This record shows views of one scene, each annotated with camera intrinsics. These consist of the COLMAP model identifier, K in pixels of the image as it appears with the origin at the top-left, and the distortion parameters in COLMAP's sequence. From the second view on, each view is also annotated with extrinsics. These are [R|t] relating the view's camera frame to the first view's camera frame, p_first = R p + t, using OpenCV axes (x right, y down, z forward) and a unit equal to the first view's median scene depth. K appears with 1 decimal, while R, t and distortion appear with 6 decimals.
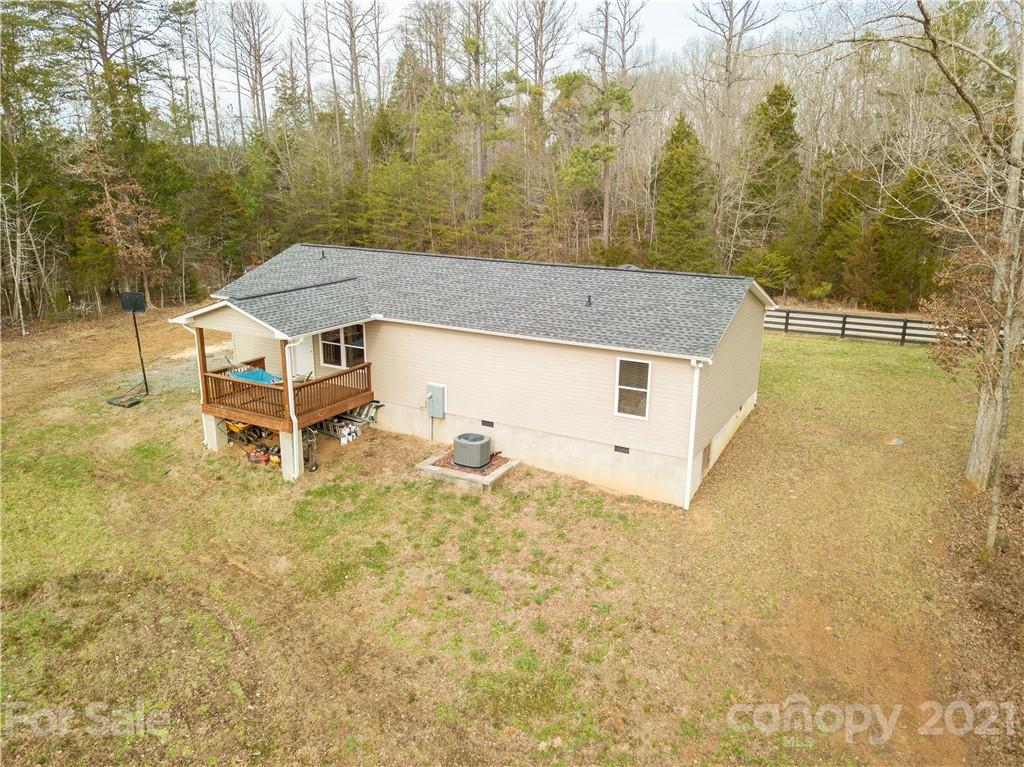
lens RADIAL K [[791.1, 0, 512.0], [0, 791.1, 383.5], [0, 0, 1]] dist [0.000139, -0.002832]
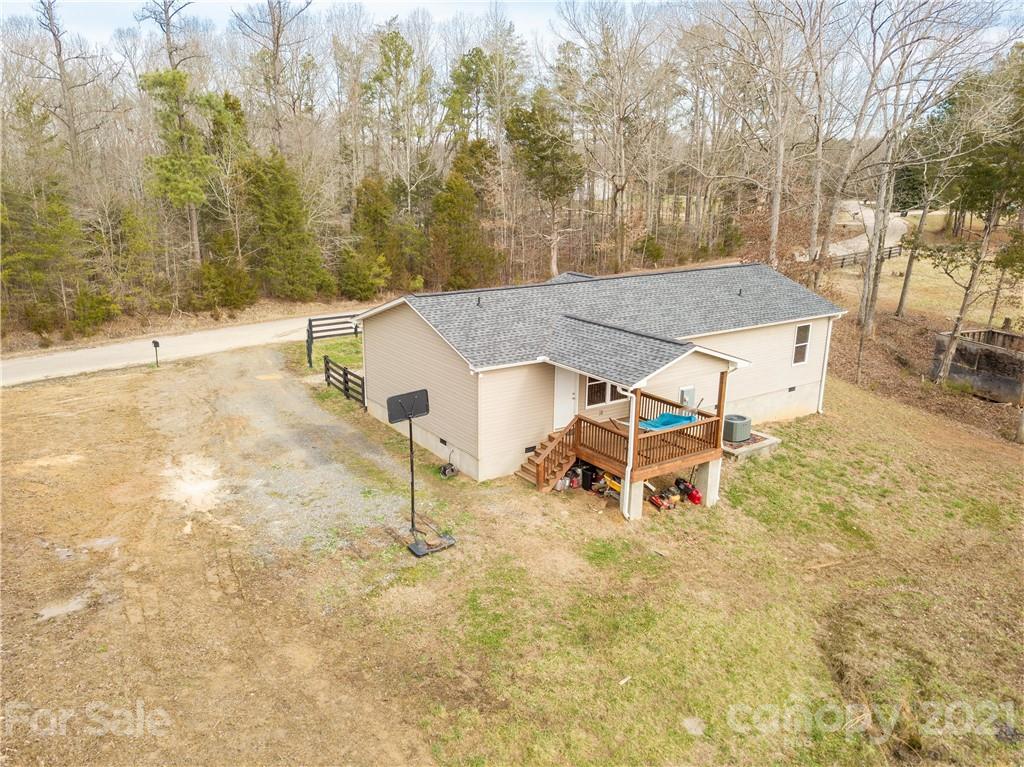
lens RADIAL K [[791.1, 0, 512.0], [0, 791.1, 383.5], [0, 0, 1]] dist [0.000139, -0.002832]
pose [[0.439875, -0.238569, 0.865792, -1.363748], [0.235515, 0.960972, 0.145140, -0.261851], [-0.866627, 0.140064, 0.478894, 0.779527]]
